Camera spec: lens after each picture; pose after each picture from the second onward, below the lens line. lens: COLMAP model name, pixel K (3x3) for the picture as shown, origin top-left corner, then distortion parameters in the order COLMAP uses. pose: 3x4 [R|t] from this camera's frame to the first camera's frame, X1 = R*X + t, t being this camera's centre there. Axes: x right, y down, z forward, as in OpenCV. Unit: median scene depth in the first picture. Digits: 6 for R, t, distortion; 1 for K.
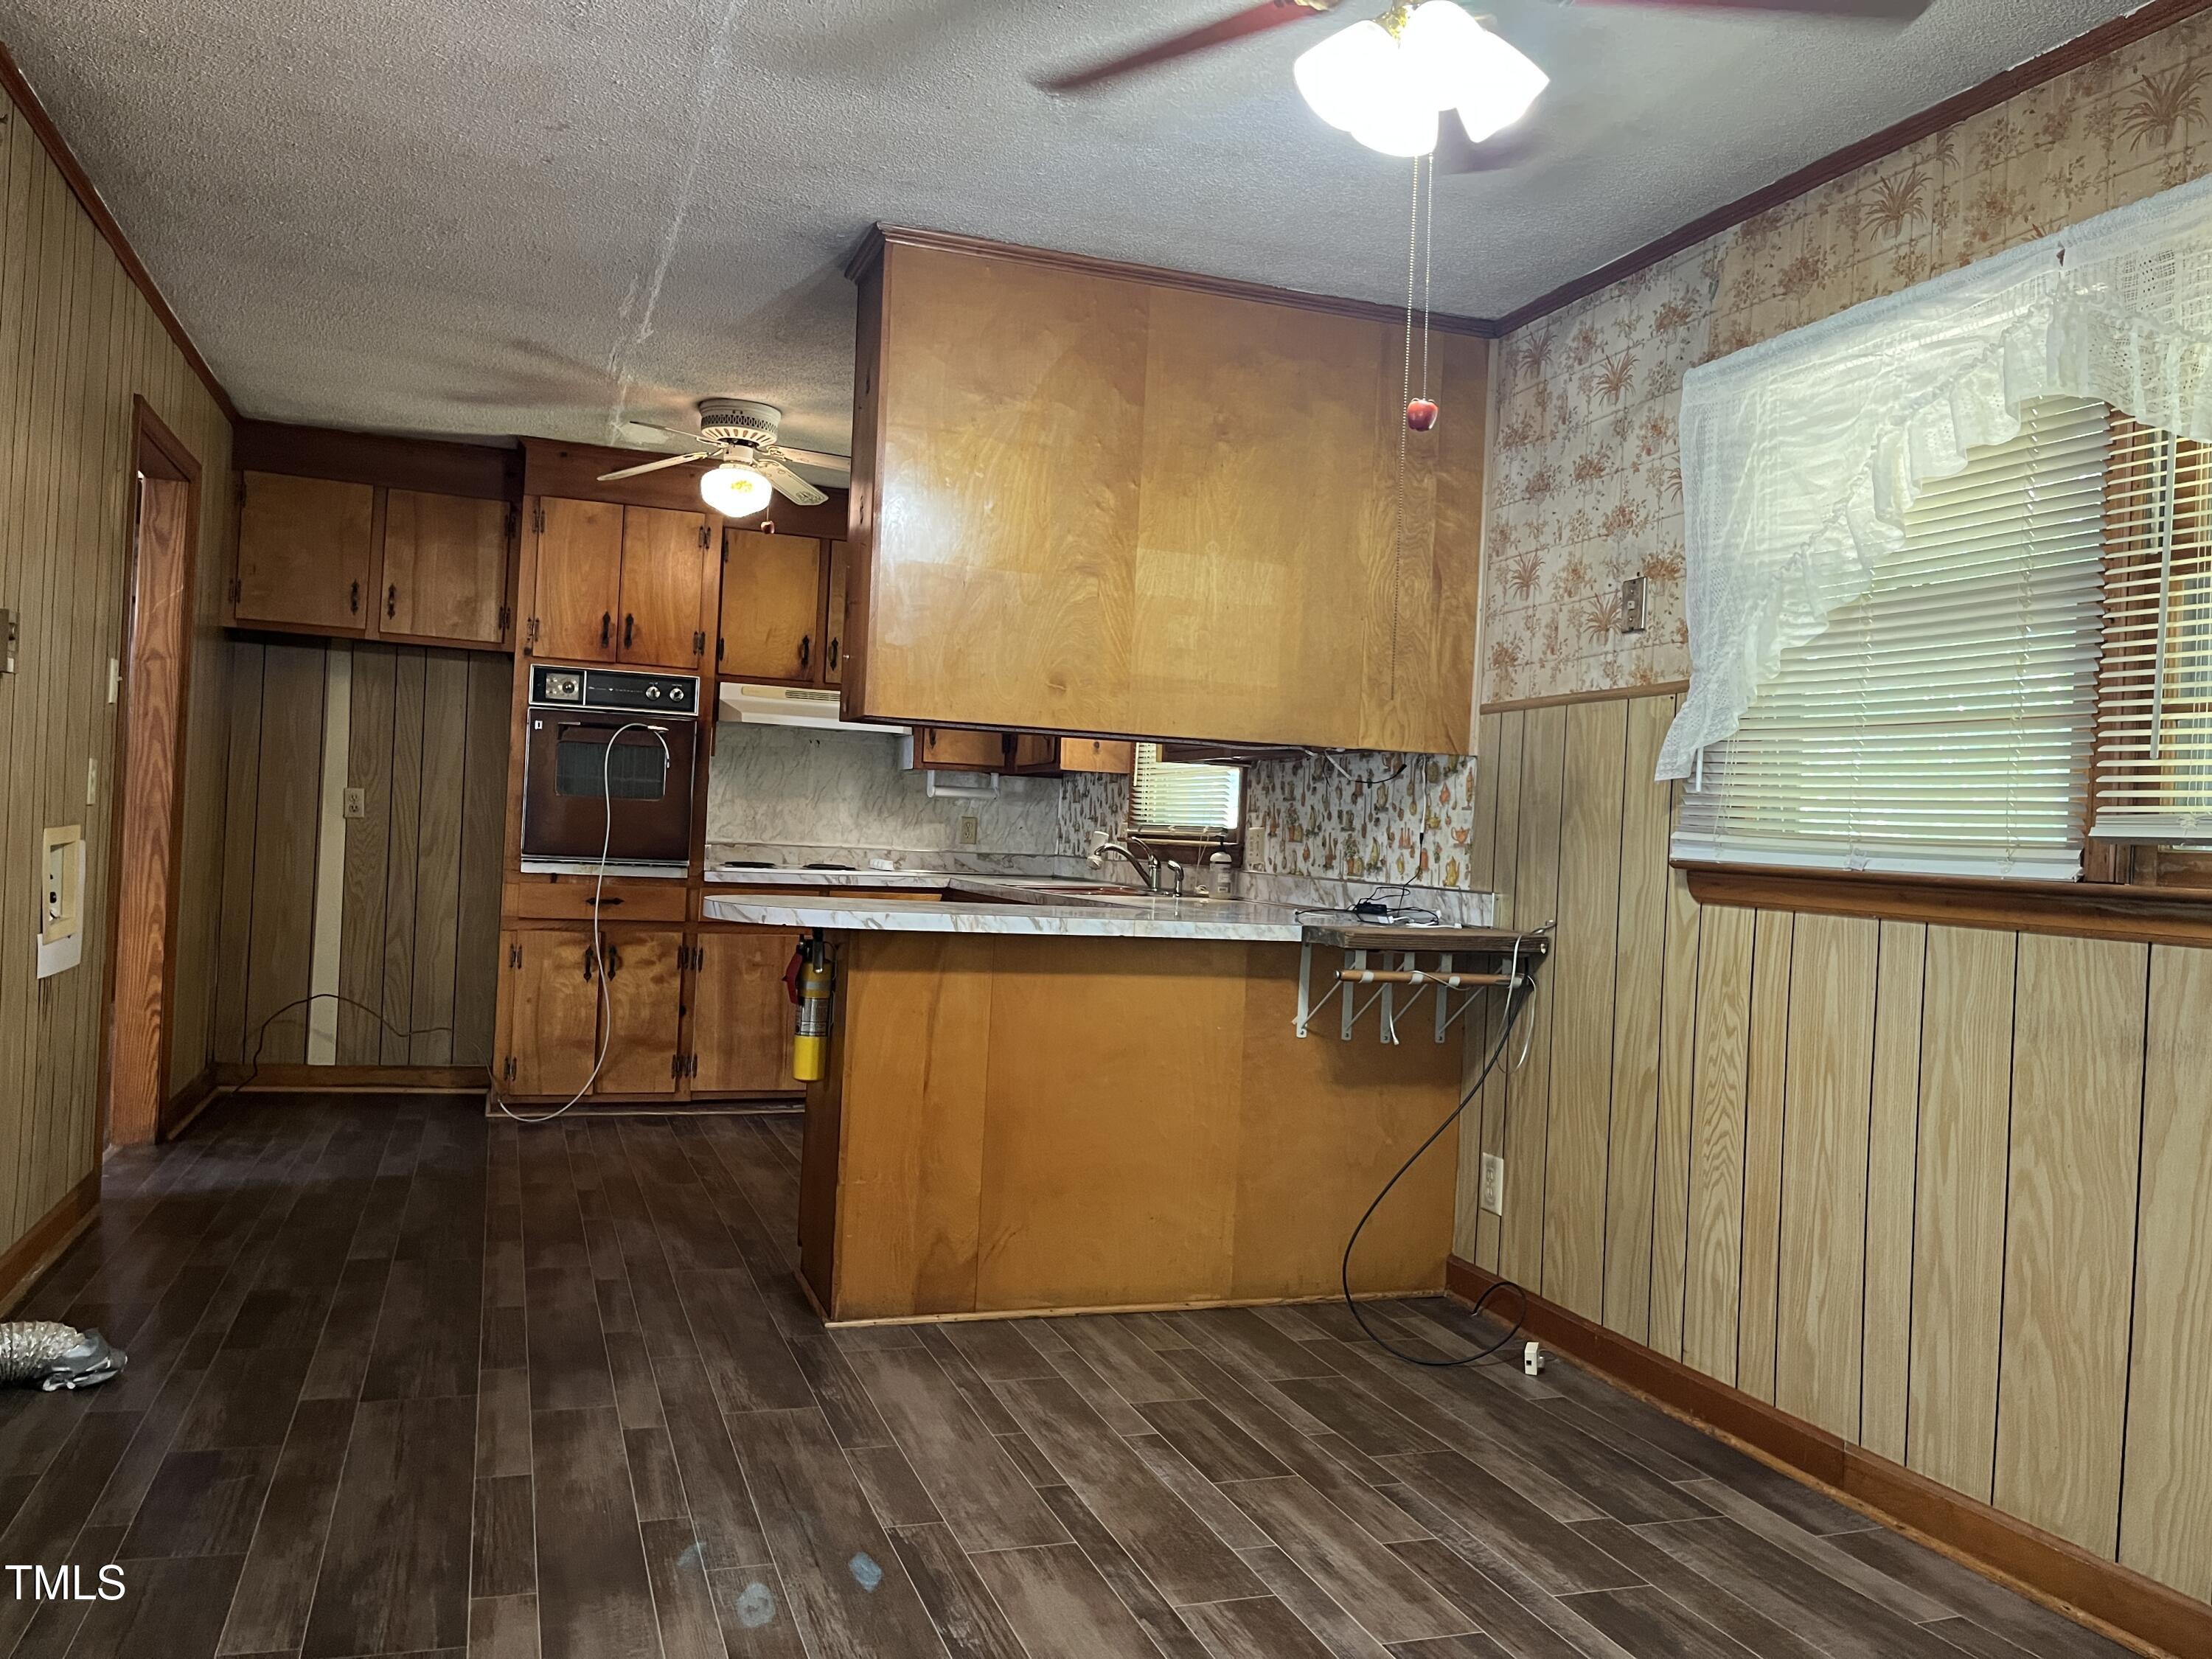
lens RADIAL K [[1683.9, 0, 1105.1], [0, 1683.9, 827.9], [0, 0, 1]] dist [0.013357, -0.000932]
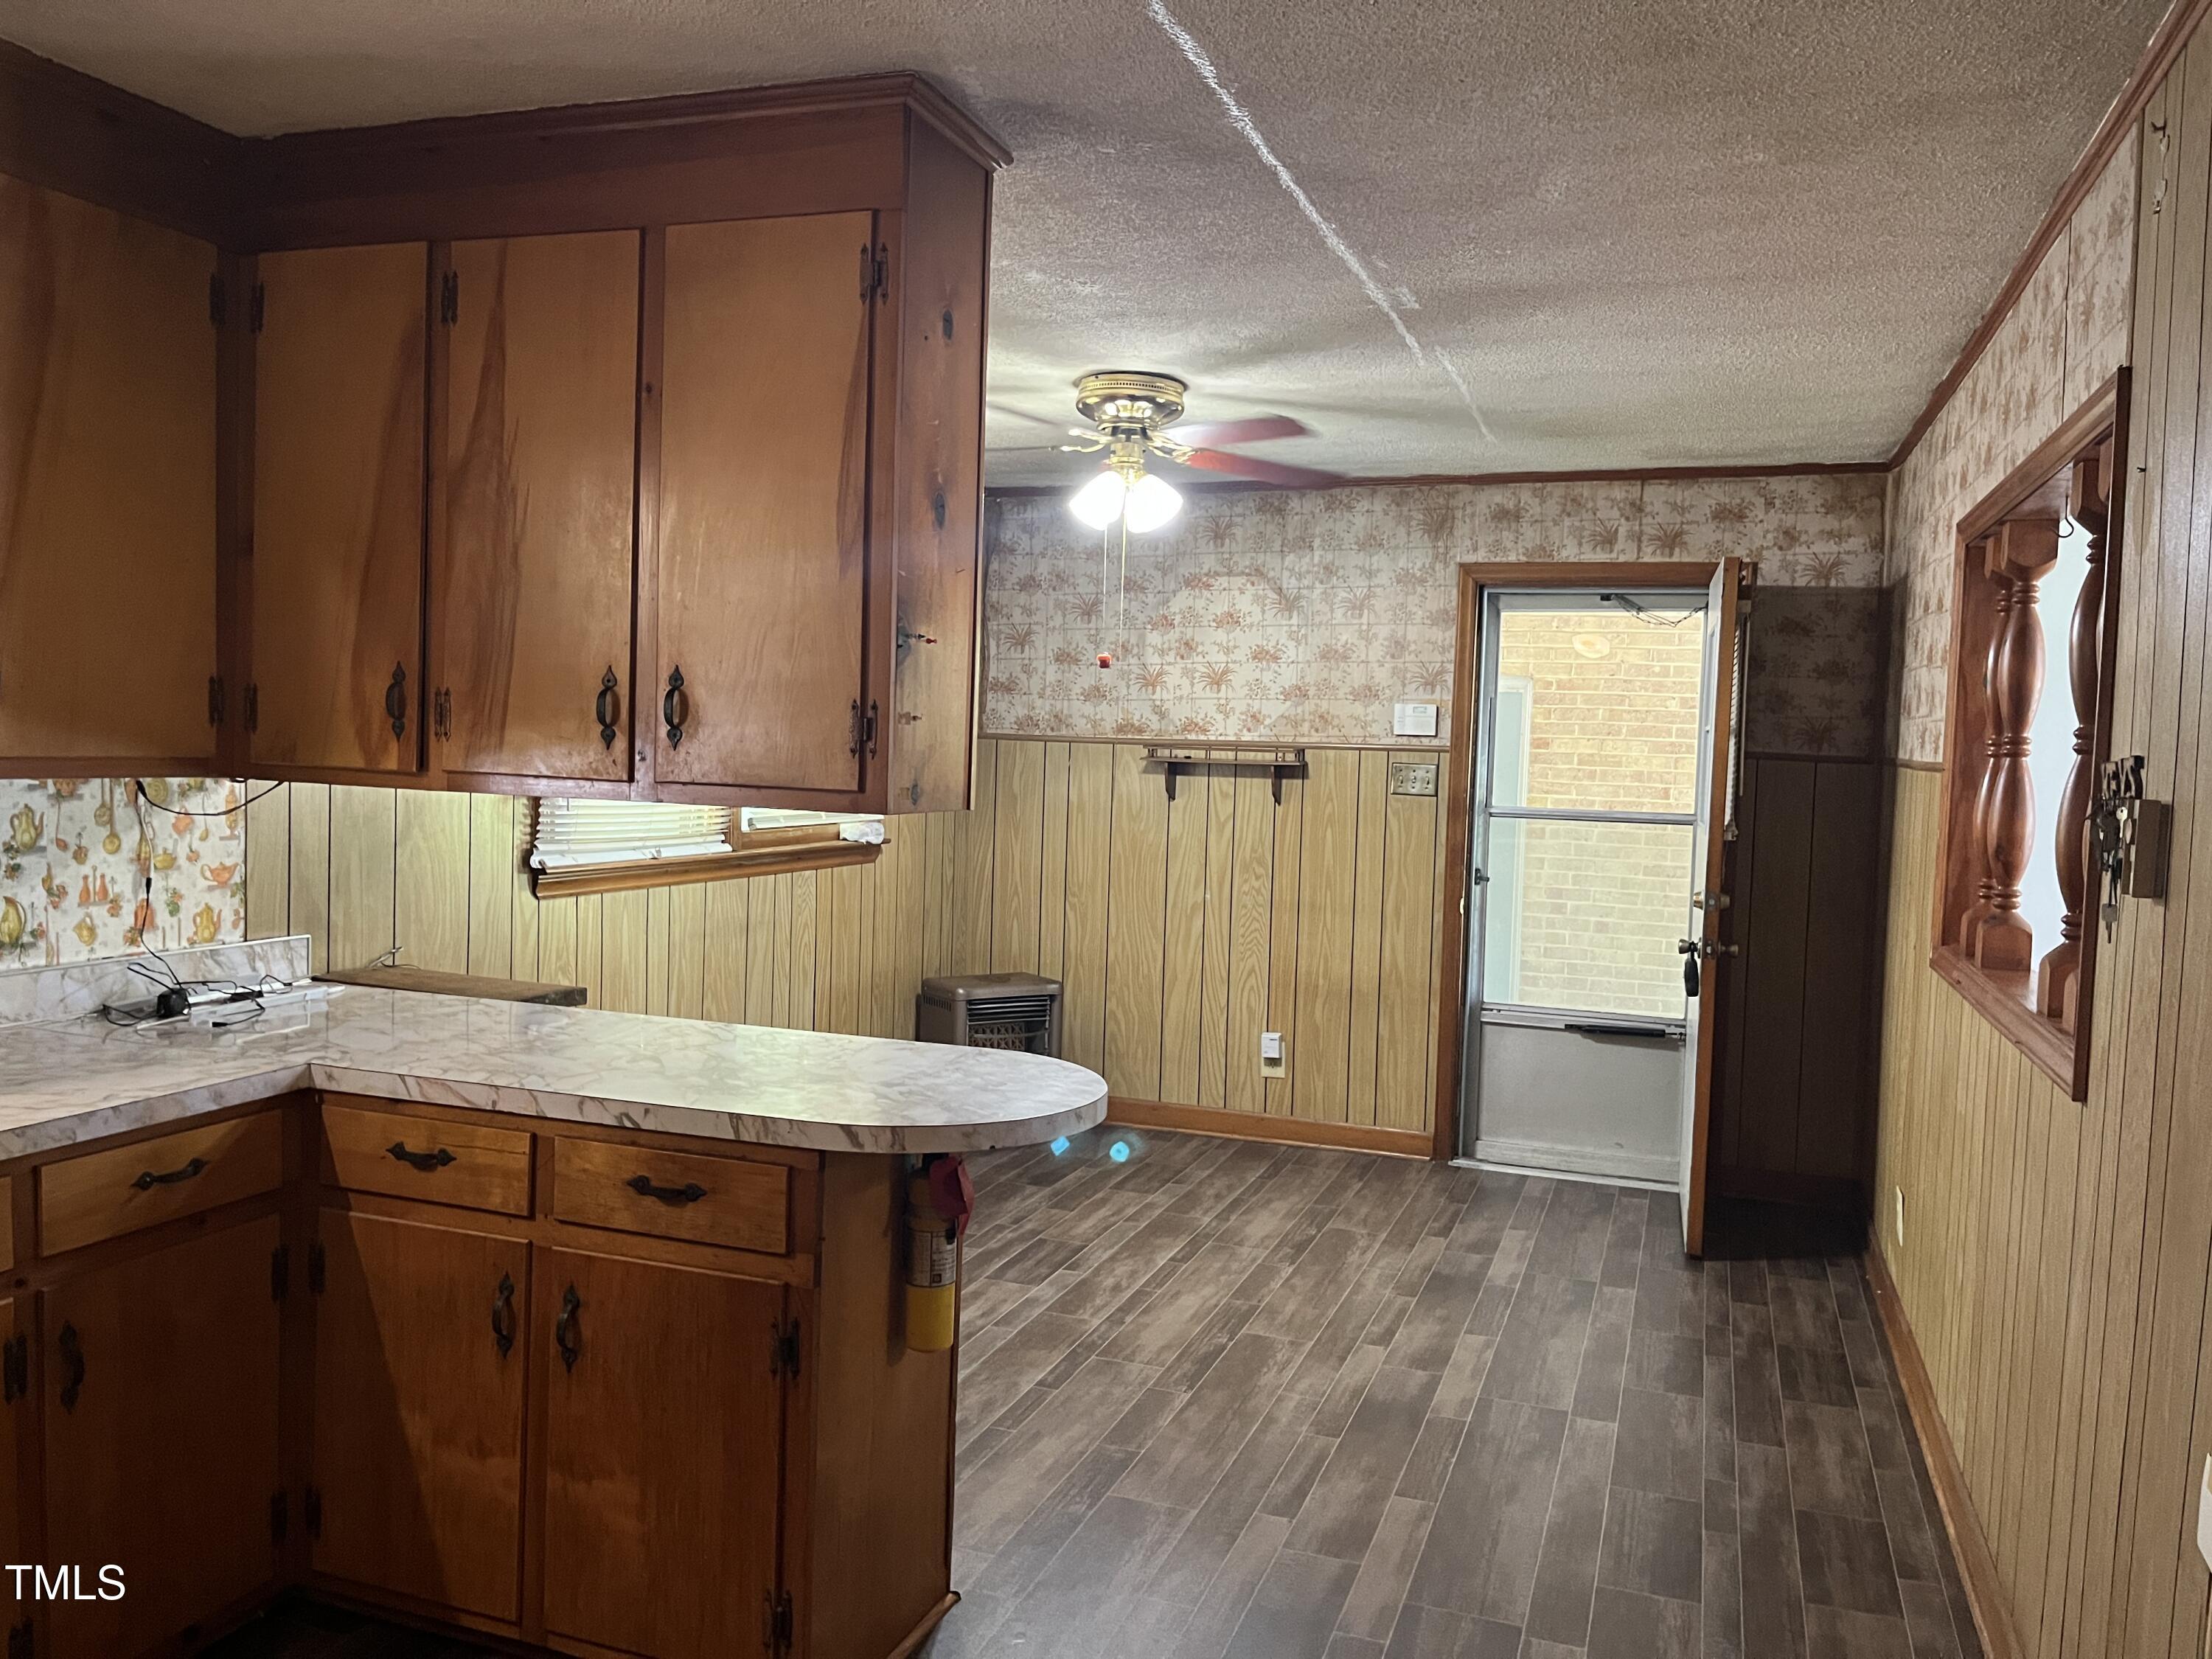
lens RADIAL K [[1683.9, 0, 1105.3], [0, 1683.9, 831.8], [0, 0, 1]] dist [0.013357, -0.000932]
pose [[-0.770725, -0.111346, 0.627364, -0.769550], [-0.077226, 0.993678, 0.081488, -0.143998], [-0.632471, 0.014356, -0.774451, 1.792994]]
